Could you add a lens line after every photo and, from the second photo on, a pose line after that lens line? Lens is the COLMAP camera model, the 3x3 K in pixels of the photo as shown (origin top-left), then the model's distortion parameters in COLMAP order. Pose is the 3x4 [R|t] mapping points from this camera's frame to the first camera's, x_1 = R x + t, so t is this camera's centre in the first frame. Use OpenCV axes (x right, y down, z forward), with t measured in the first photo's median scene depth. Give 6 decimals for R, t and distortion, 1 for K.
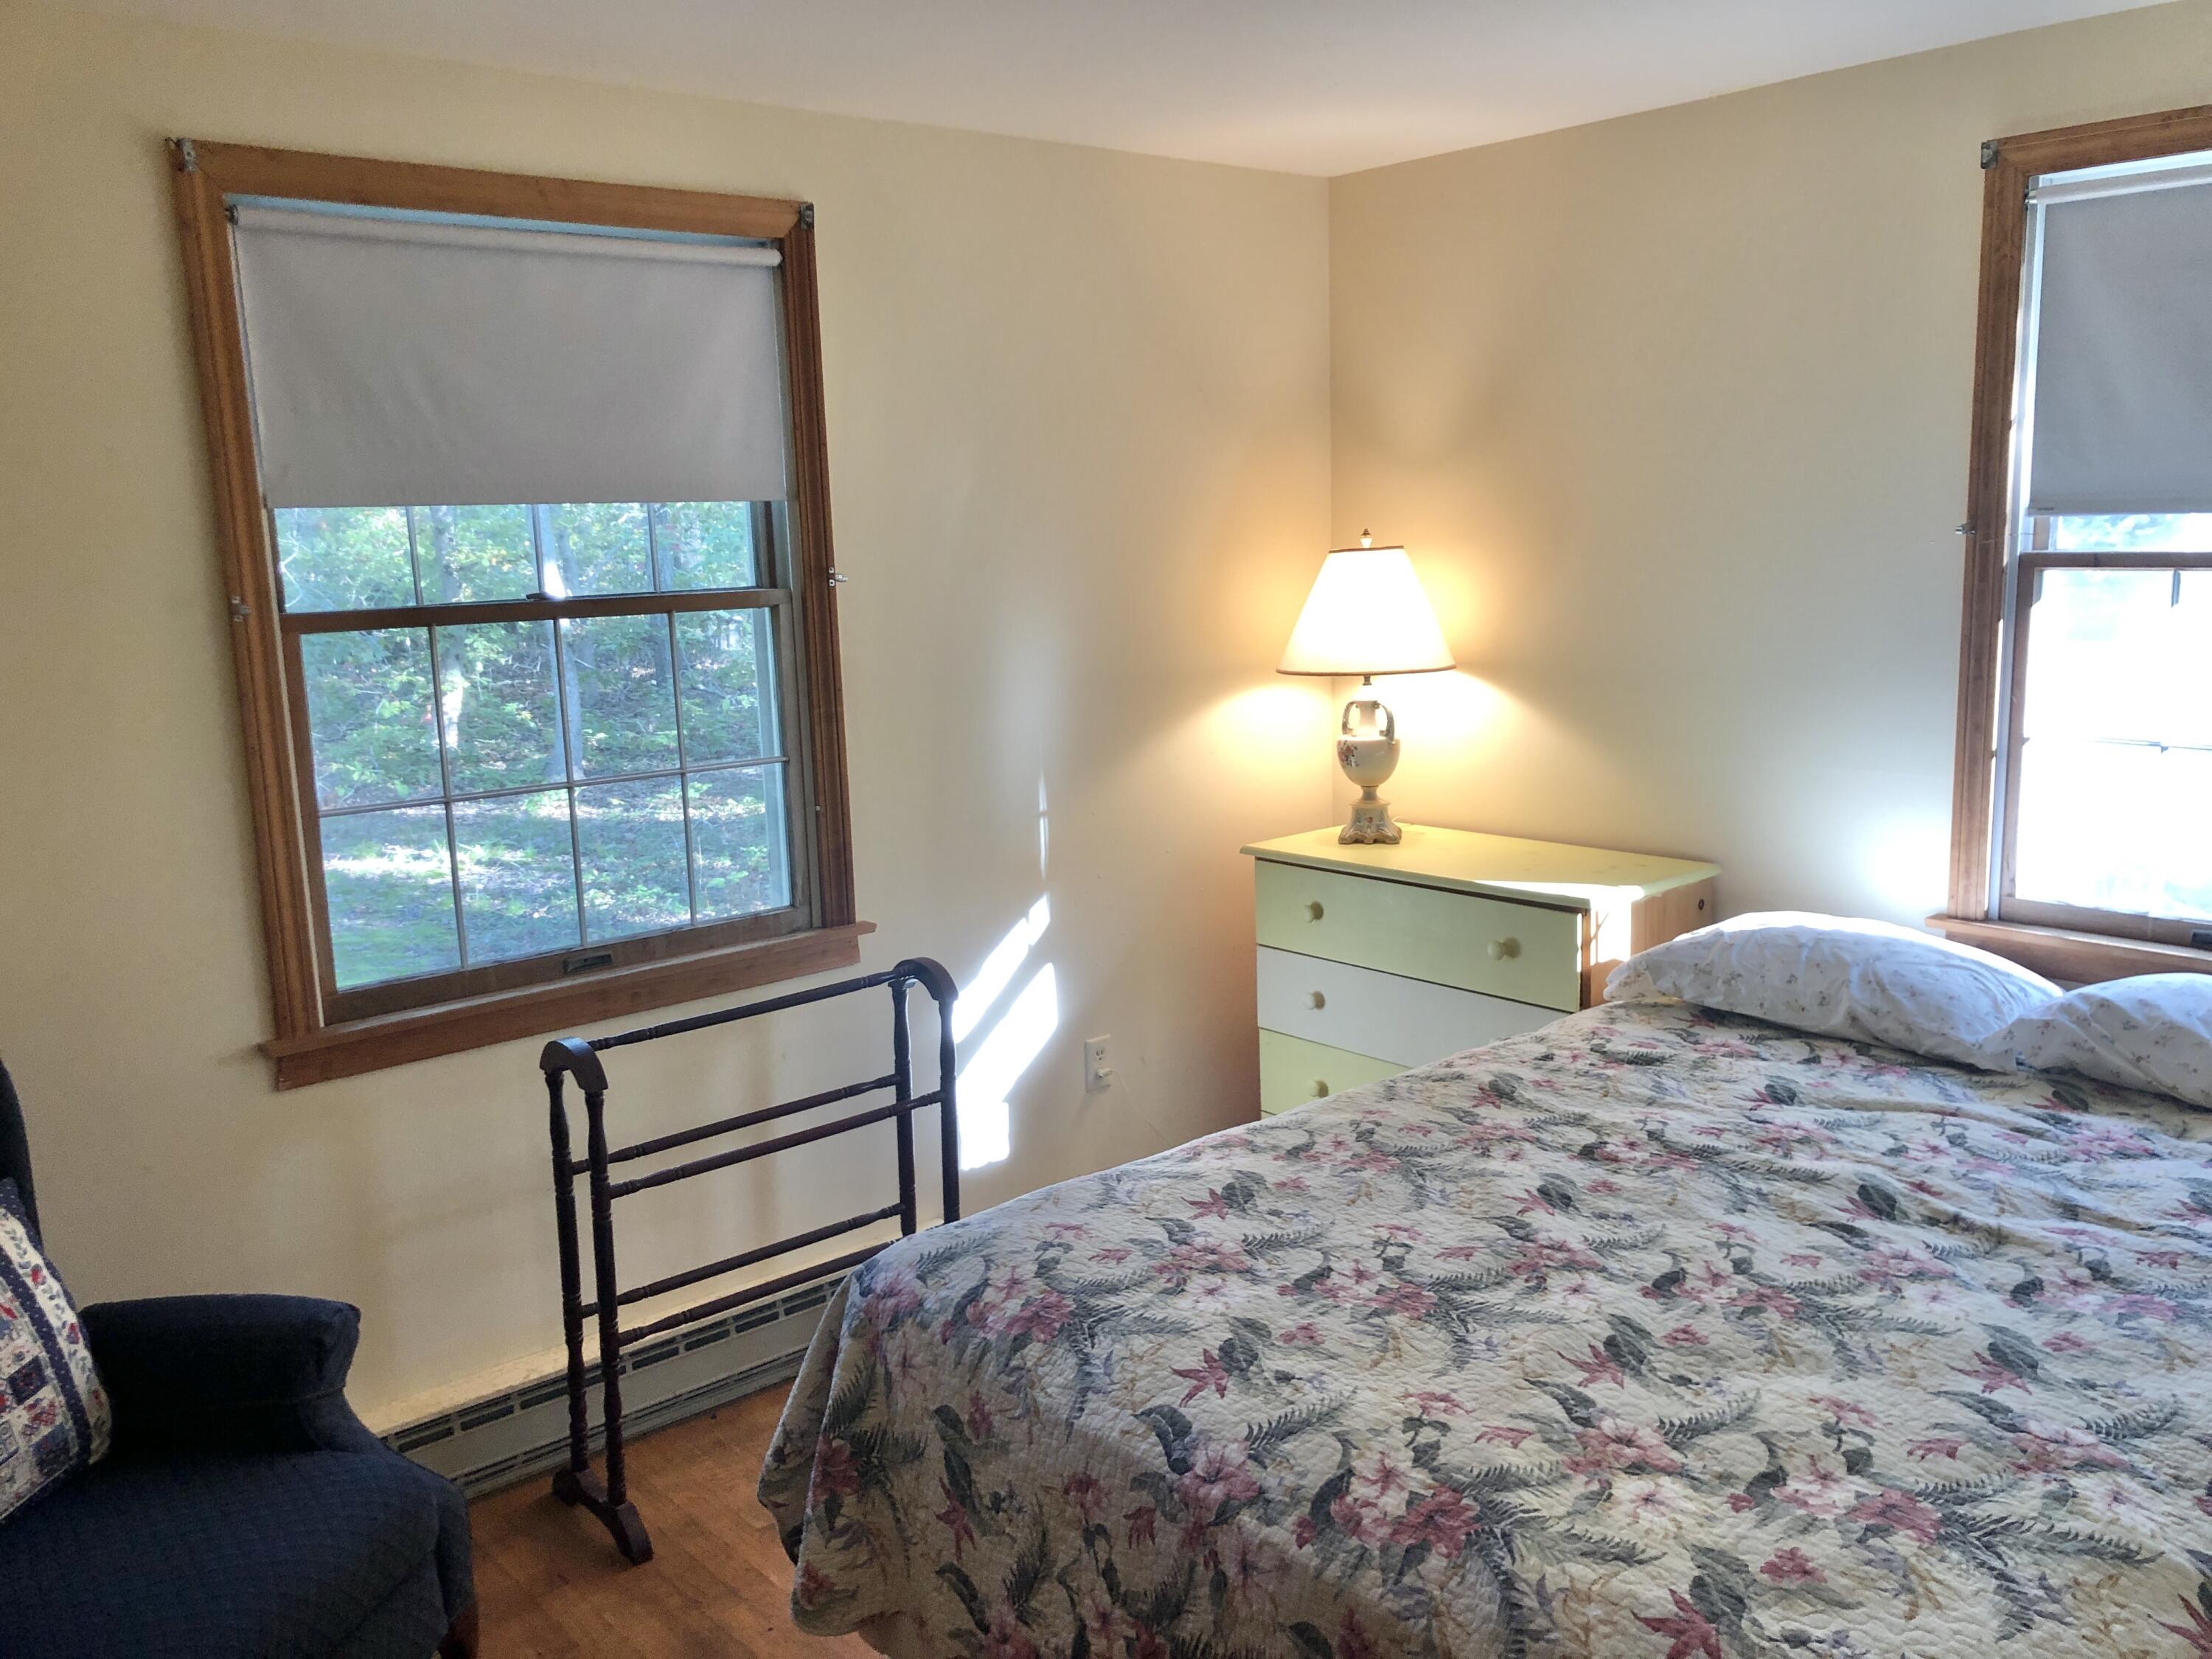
lens RADIAL K [[1813.7, 0, 1154.9], [0, 1813.7, 814.6], [0, 0, 1]] dist [0.044614, -0.053836]
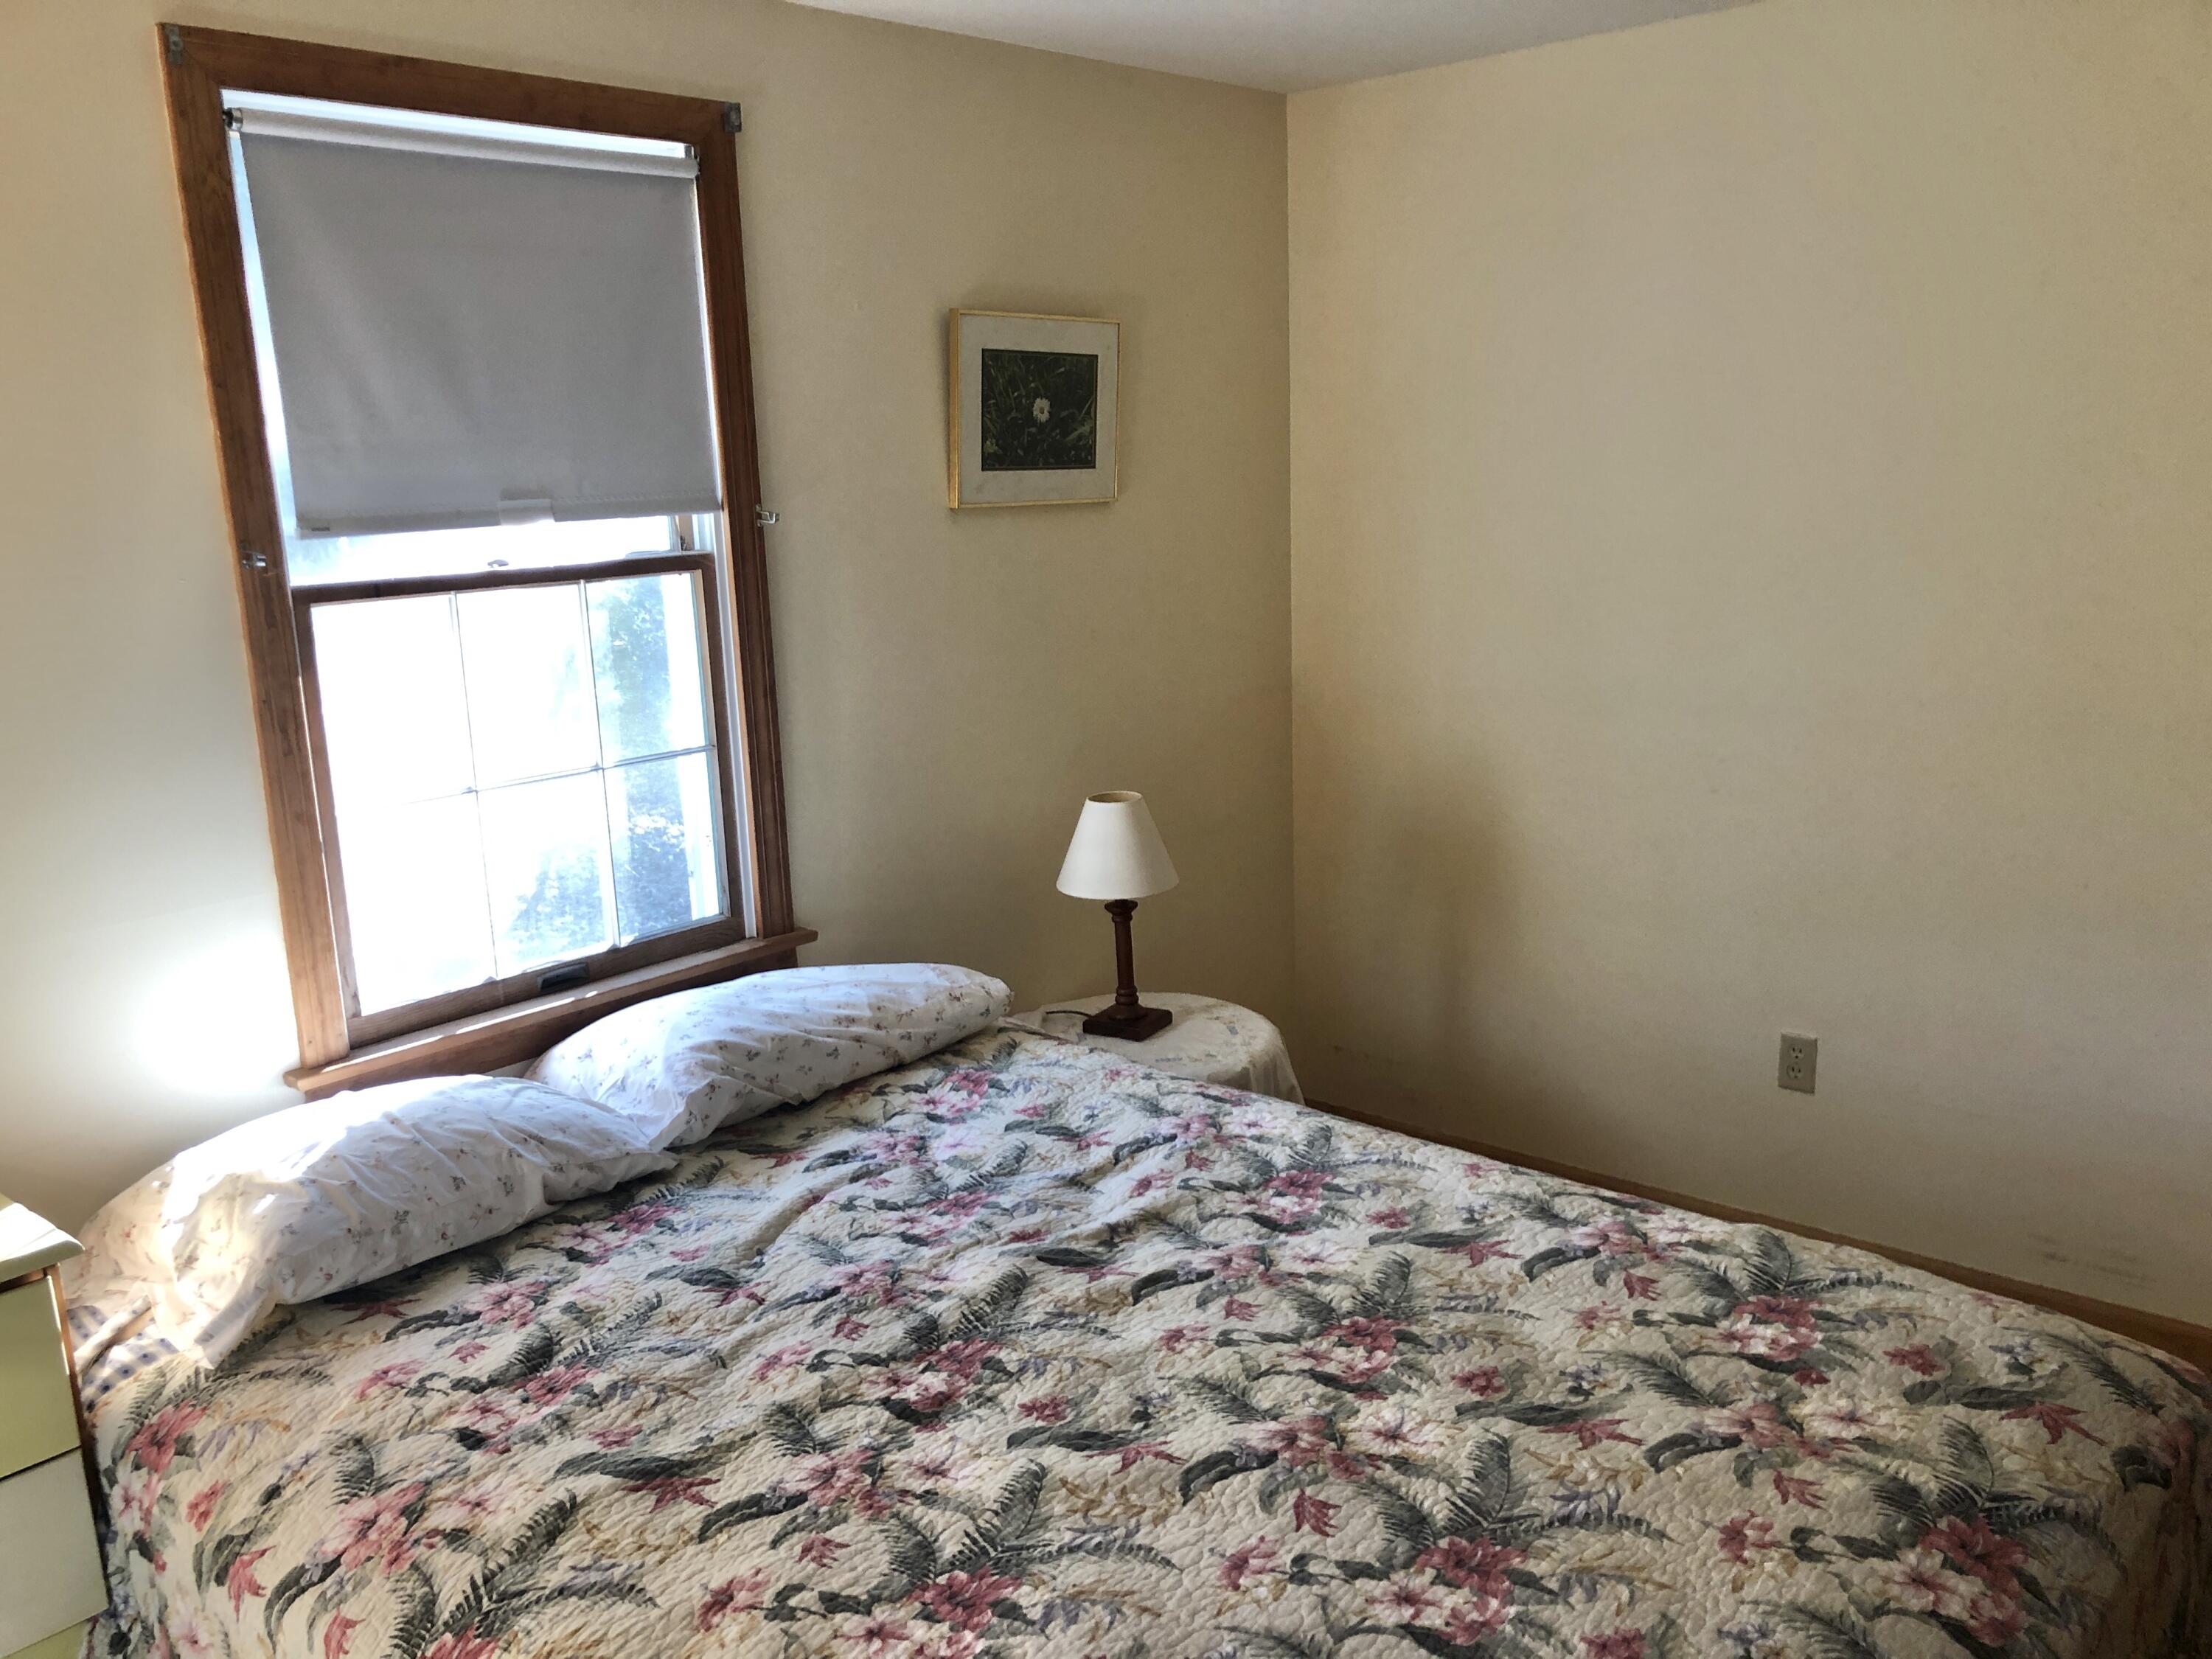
lens RADIAL K [[1813.7, 0, 1087.5], [0, 1813.7, 815.7], [0, 0, 1]] dist [0.044614, -0.053836]
pose [[-0.106927, -0.164521, 0.980561, -0.424935], [0.210005, 0.960228, 0.184010, -0.153256], [-0.971836, 0.225598, -0.068125, 0.945776]]
